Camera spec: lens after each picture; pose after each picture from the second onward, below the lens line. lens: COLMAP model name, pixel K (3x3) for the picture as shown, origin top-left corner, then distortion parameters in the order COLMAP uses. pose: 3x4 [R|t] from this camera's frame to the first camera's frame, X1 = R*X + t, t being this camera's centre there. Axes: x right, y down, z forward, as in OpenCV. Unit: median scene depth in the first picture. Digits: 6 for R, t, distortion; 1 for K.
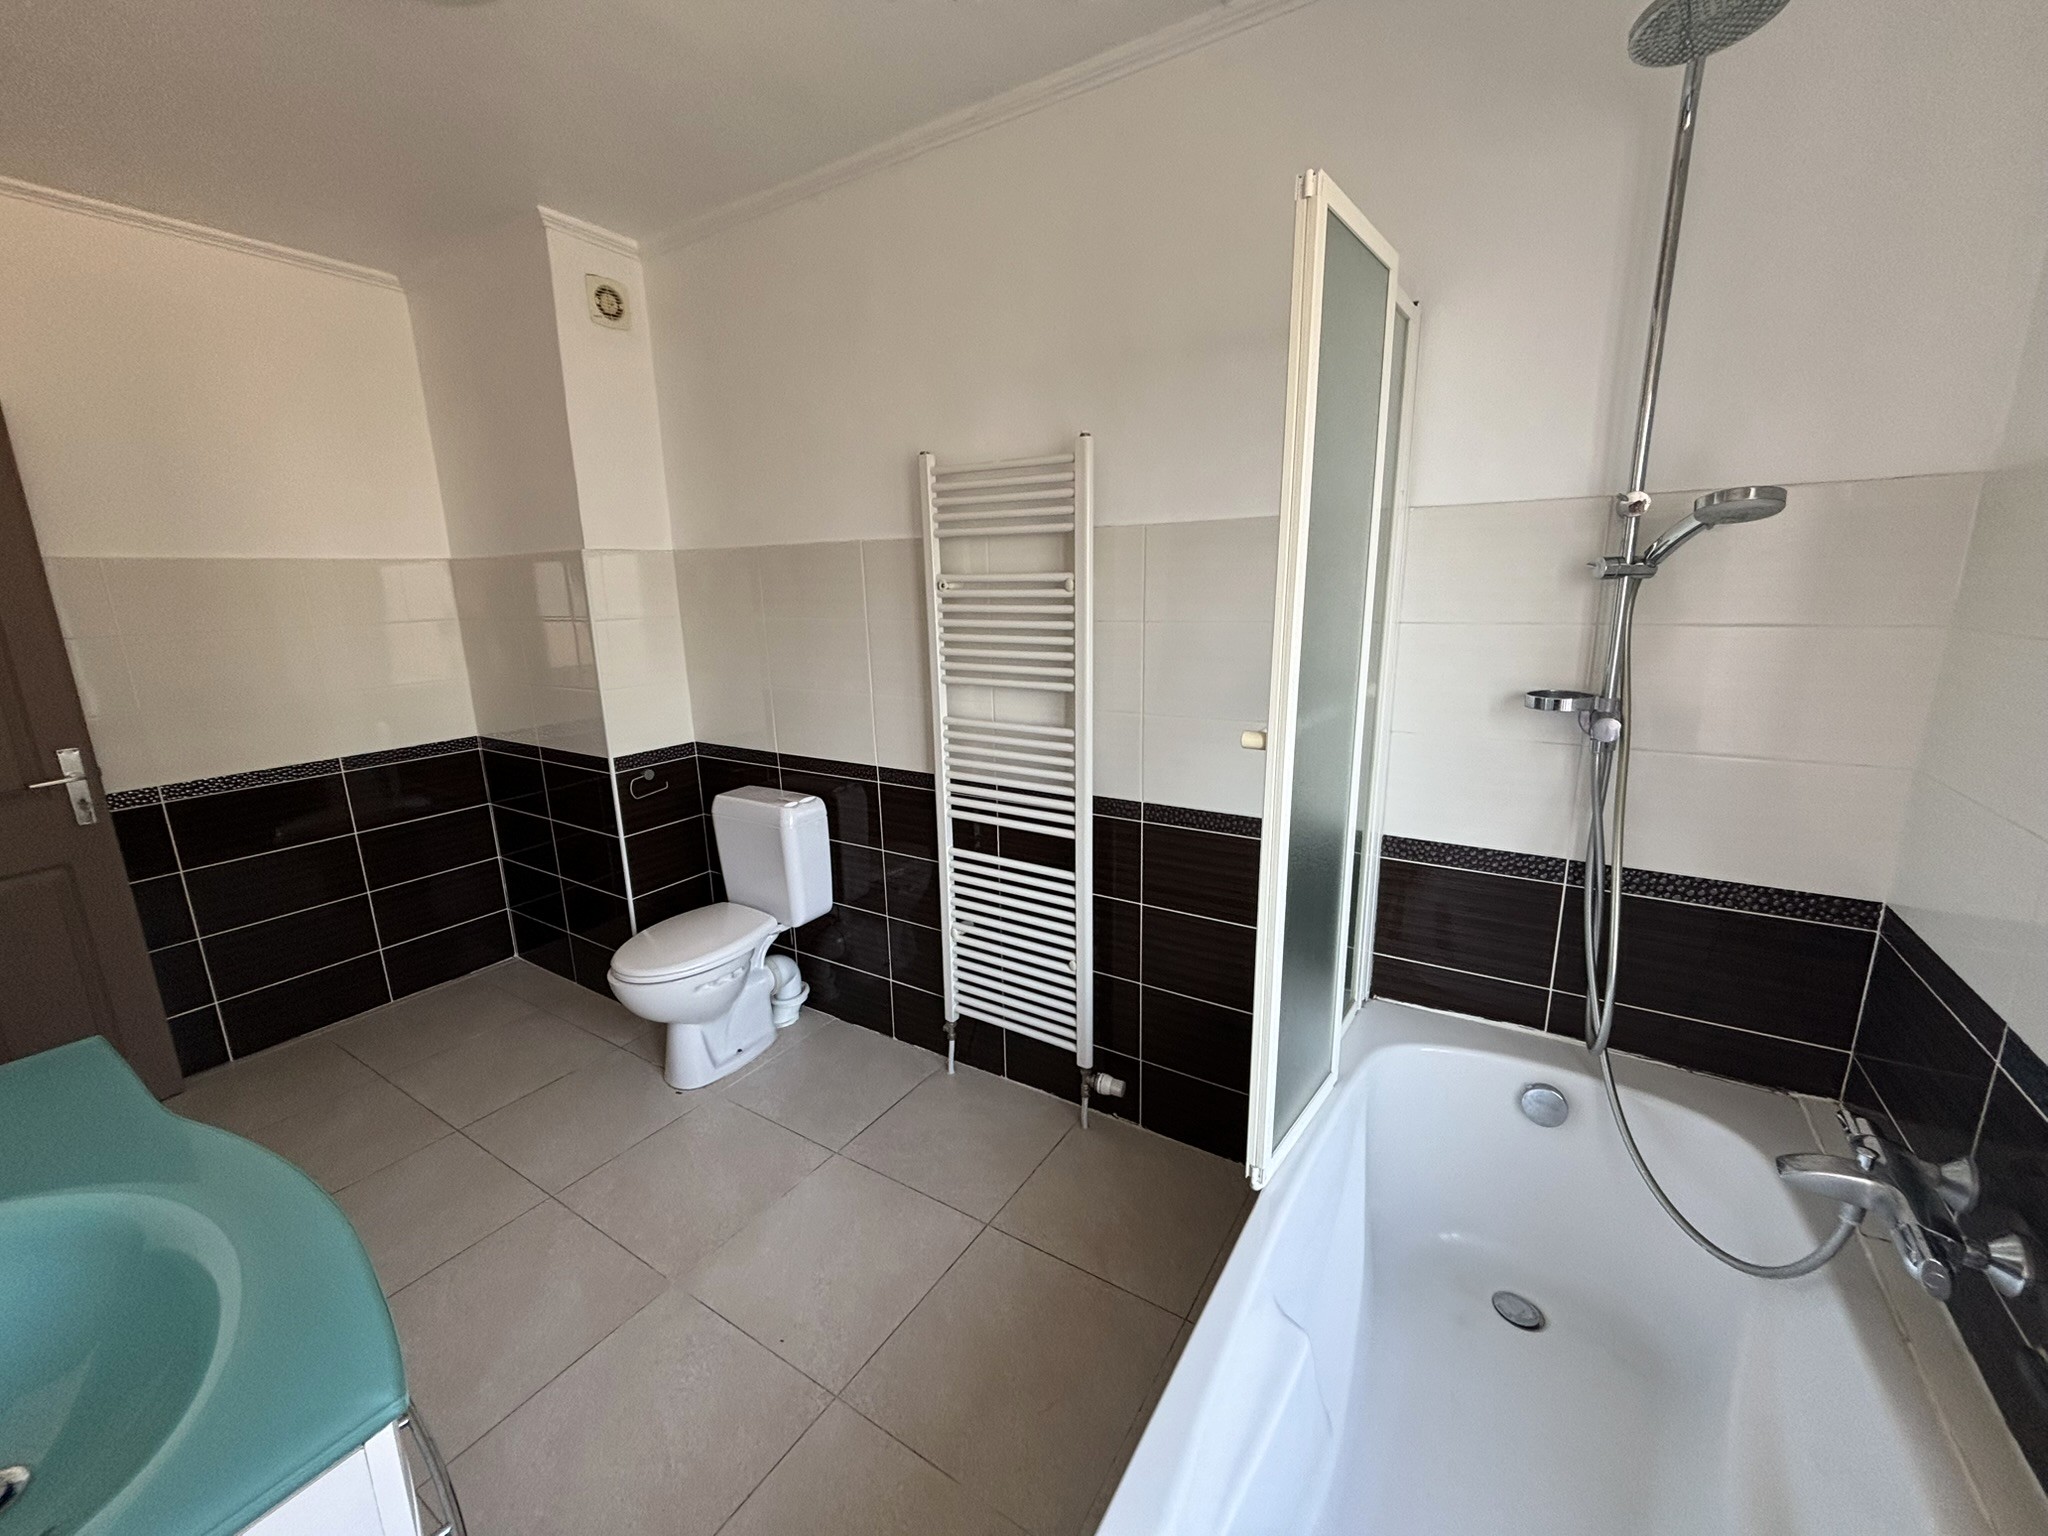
lens RADIAL K [[818.6, 0, 1020.5], [0, 818.6, 764.4], [0, 0, 1]] dist [-0.000076, -0.000109]
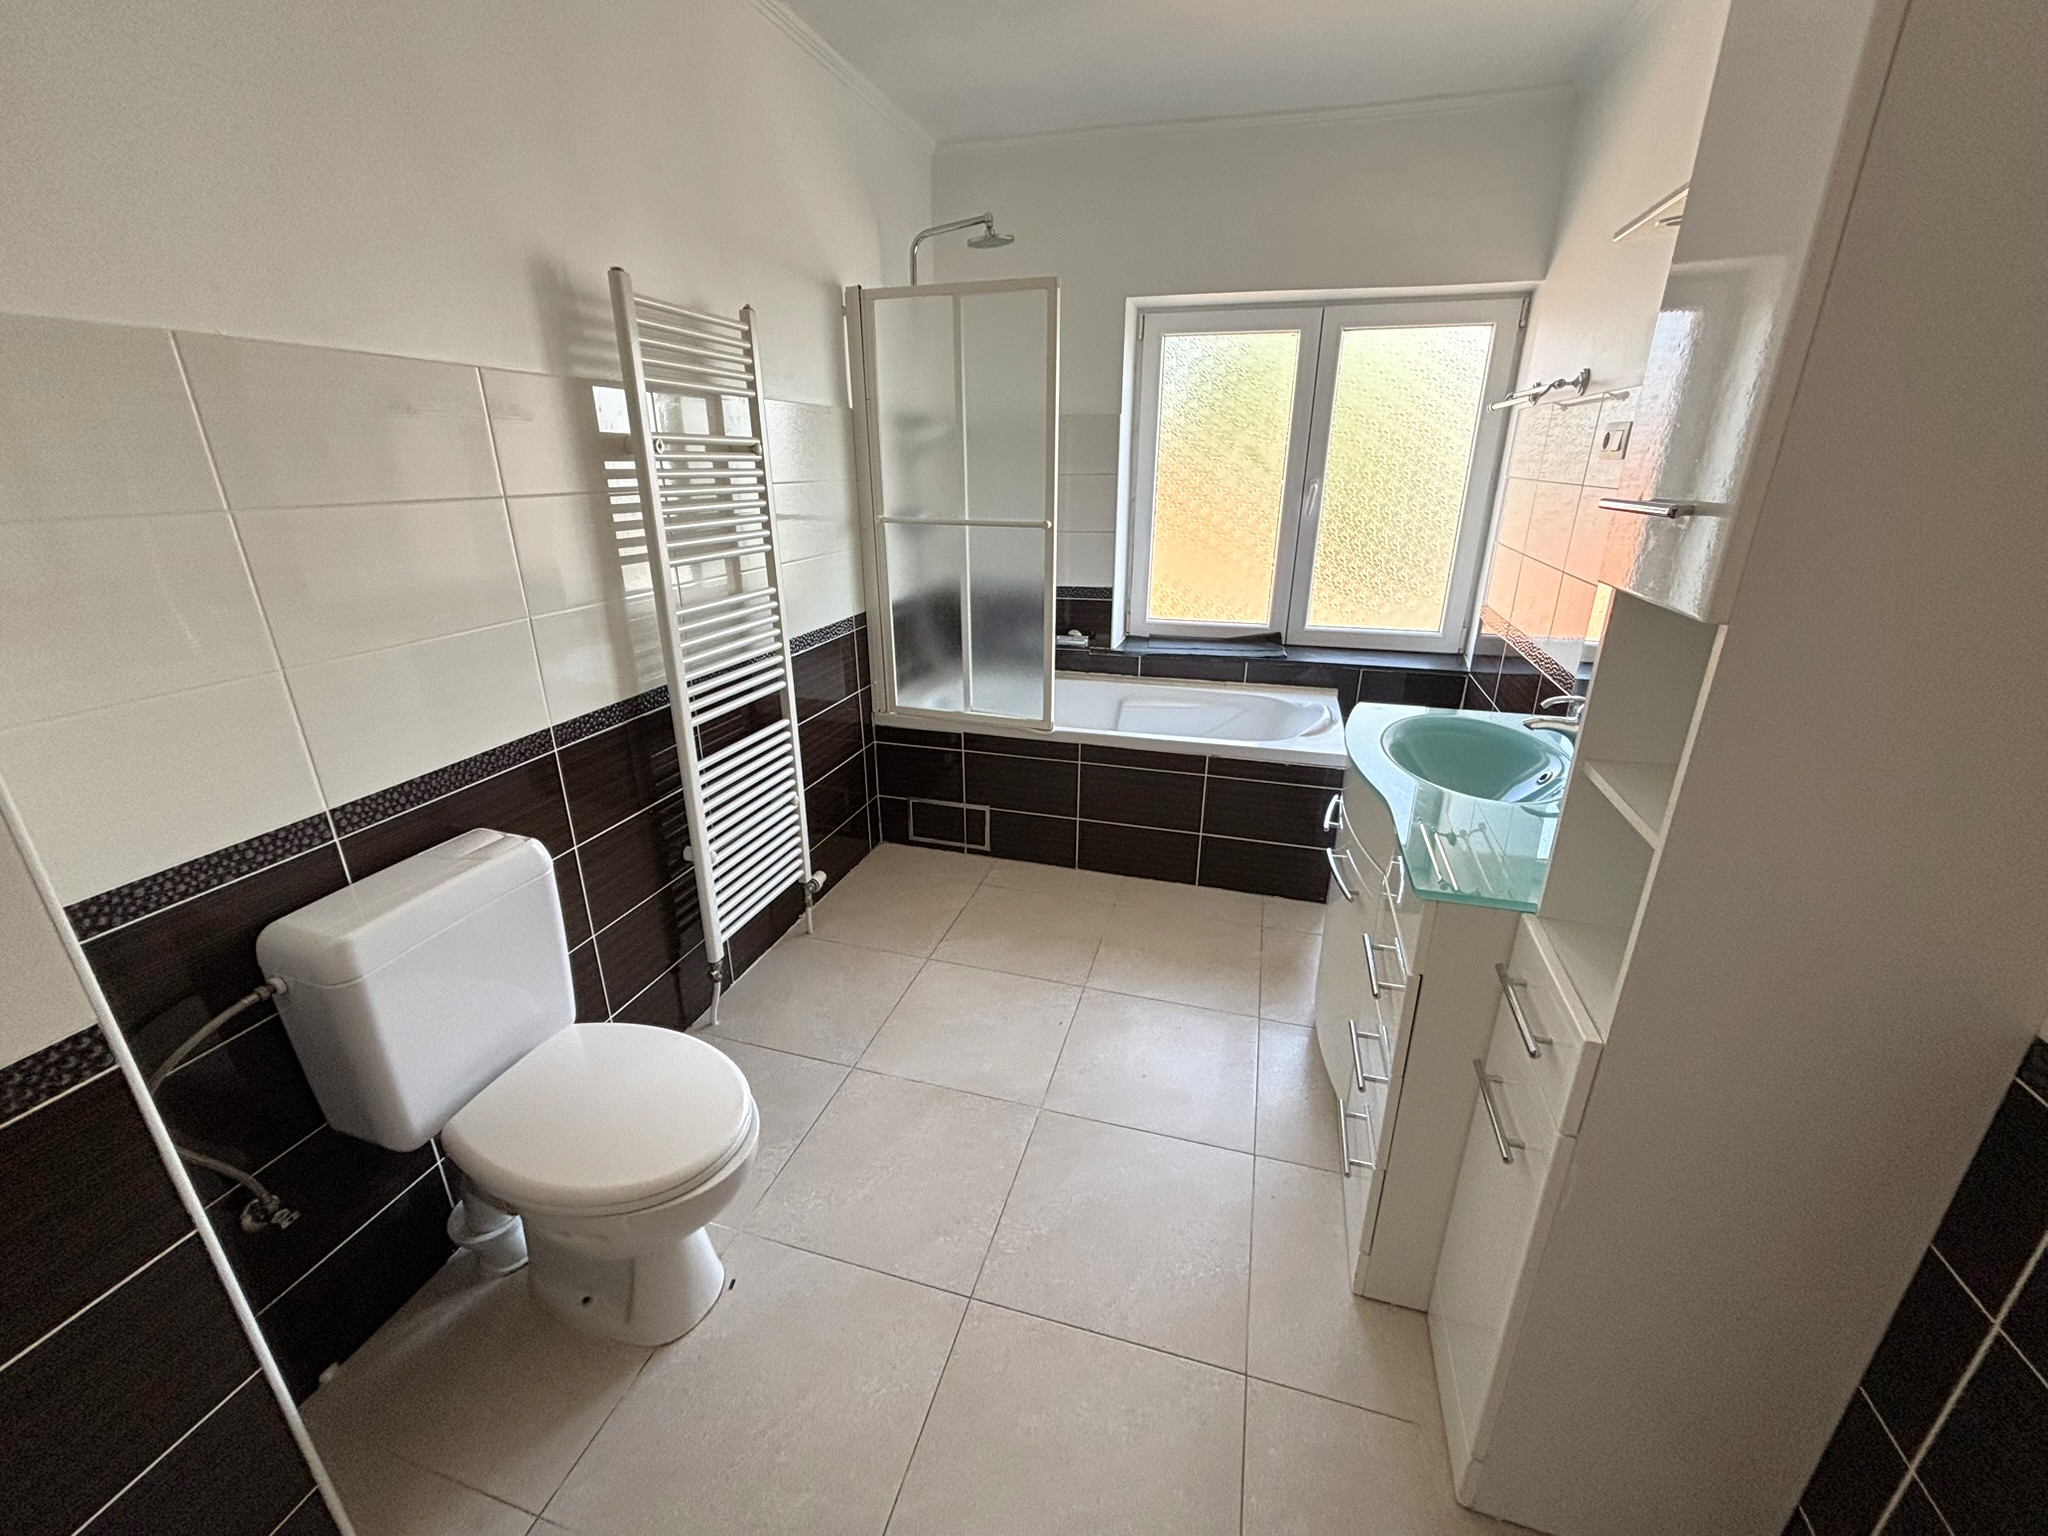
lens RADIAL K [[818.6, 0, 1021.0], [0, 818.6, 763.9], [0, 0, 1]] dist [-0.000076, -0.000109]
pose [[-0.280128, -0.324100, 0.903597, -0.993049], [0.204683, 0.899472, 0.386076, -0.166205], [-0.937888, 0.293101, -0.185630, 0.861955]]
